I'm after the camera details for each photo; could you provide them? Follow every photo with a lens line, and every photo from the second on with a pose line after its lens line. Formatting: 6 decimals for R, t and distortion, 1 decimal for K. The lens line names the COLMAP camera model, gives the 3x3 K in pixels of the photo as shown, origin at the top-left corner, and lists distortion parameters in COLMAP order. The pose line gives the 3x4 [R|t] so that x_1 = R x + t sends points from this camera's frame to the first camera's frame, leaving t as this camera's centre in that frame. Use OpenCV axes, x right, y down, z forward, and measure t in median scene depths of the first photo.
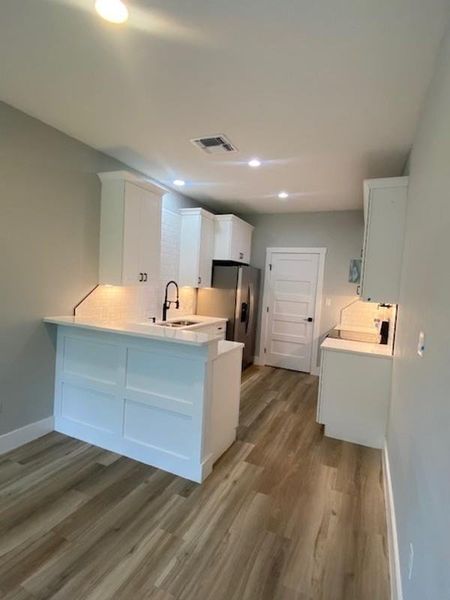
lens RADIAL K [[310.6, 0, 225.0], [0, 310.6, 300.0], [0, 0, 1]] dist [0.024395, -0.028799]
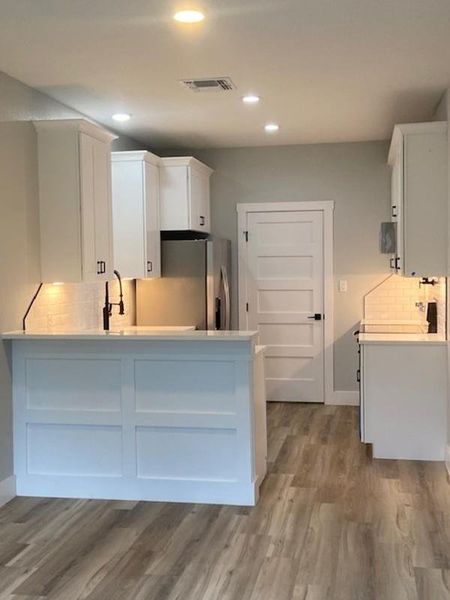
lens RADIAL K [[742.5, 0, 225.0], [0, 742.5, 300.0], [0, 0, 1]] dist [0.052814, 0.054227]
pose [[0.969372, -0.084496, 0.230606, -0.393323], [0.086473, 0.996253, 0.001538, 0.019054], [-0.229872, 0.018450, 0.973046, -0.647856]]
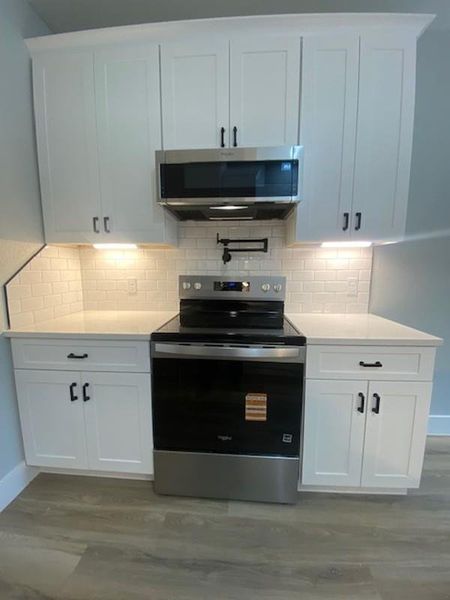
lens RADIAL K [[239.1, 0, 227.6], [0, 239.1, 301.3], [0, 0, 1]] dist [0.024066, -0.023683]
pose [[-0.357379, -0.184967, 0.915460, 0.104437], [0.032466, 0.977140, 0.210104, 0.008761], [-0.933395, 0.104808, -0.343205, 1.335056]]
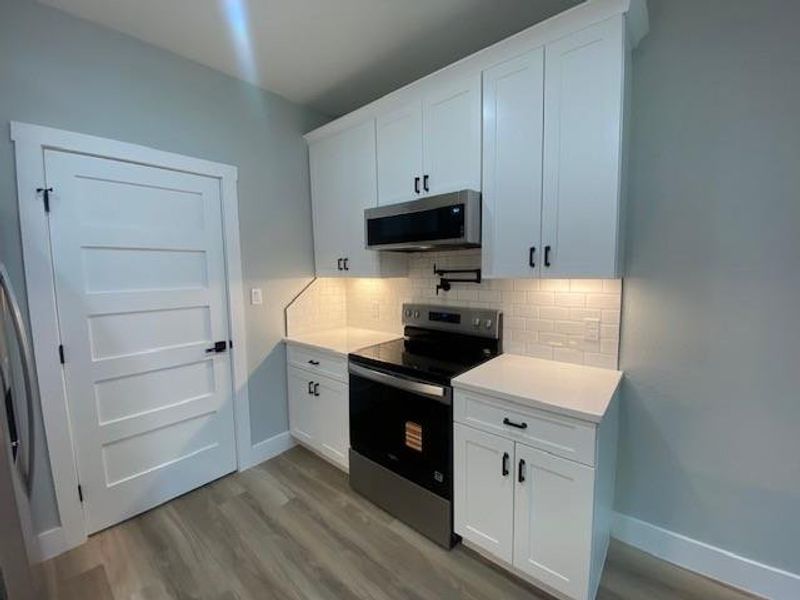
lens RADIAL K [[326.2, 0, 400.3], [0, 326.2, 298.6], [0, 0, 1]] dist [0.033787, -0.025933]
pose [[0.270958, -0.153394, 0.950291, -0.089382], [0.089362, 0.986966, 0.133834, -0.052684], [-0.958434, 0.048657, 0.281134, 1.046301]]
